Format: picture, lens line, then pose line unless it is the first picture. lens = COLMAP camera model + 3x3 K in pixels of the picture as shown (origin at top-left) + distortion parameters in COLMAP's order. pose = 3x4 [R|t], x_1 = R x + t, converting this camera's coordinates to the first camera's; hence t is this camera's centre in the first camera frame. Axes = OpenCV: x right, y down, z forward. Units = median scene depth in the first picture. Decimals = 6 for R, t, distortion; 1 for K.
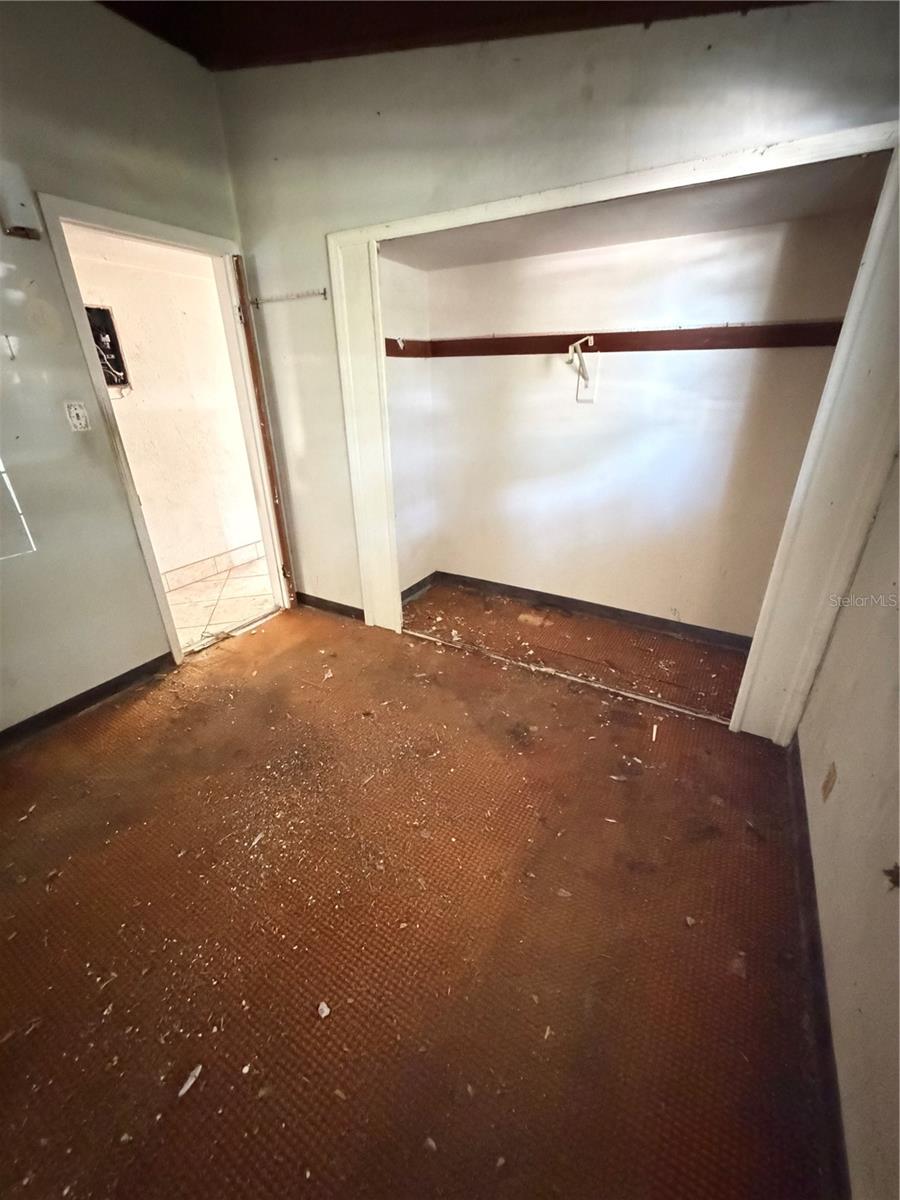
lens RADIAL K [[478.1, 0, 450.0], [0, 478.1, 600.0], [0, 0, 1]] dist [-0.000352, 0.000336]
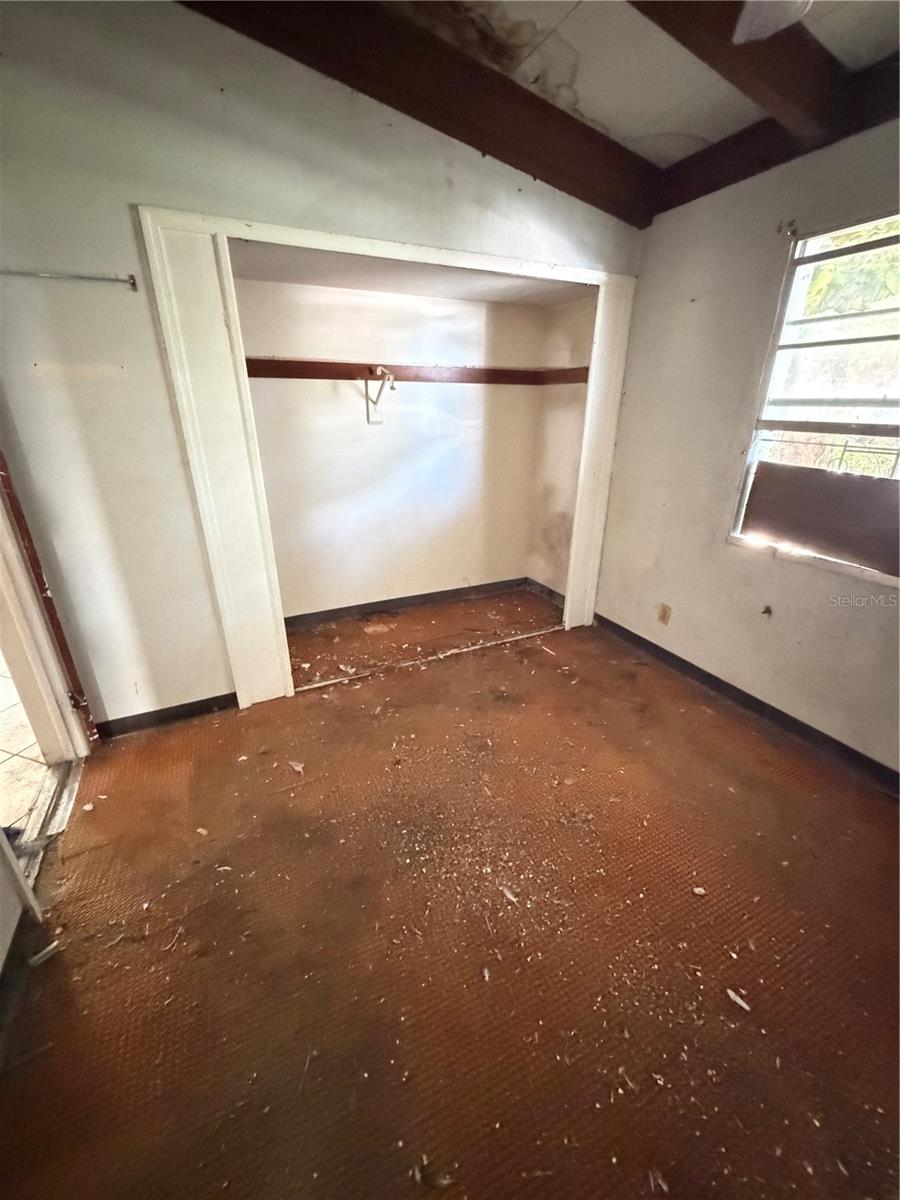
lens RADIAL K [[477.3, 0, 450.0], [0, 477.3, 600.0], [0, 0, 1]] dist [-0.000199, -0.000040]
pose [[0.554519, -0.307793, 0.773157, -0.673369], [0.345297, 0.930431, 0.122752, -0.116323], [-0.757152, 0.198901, 0.622222, 0.277306]]
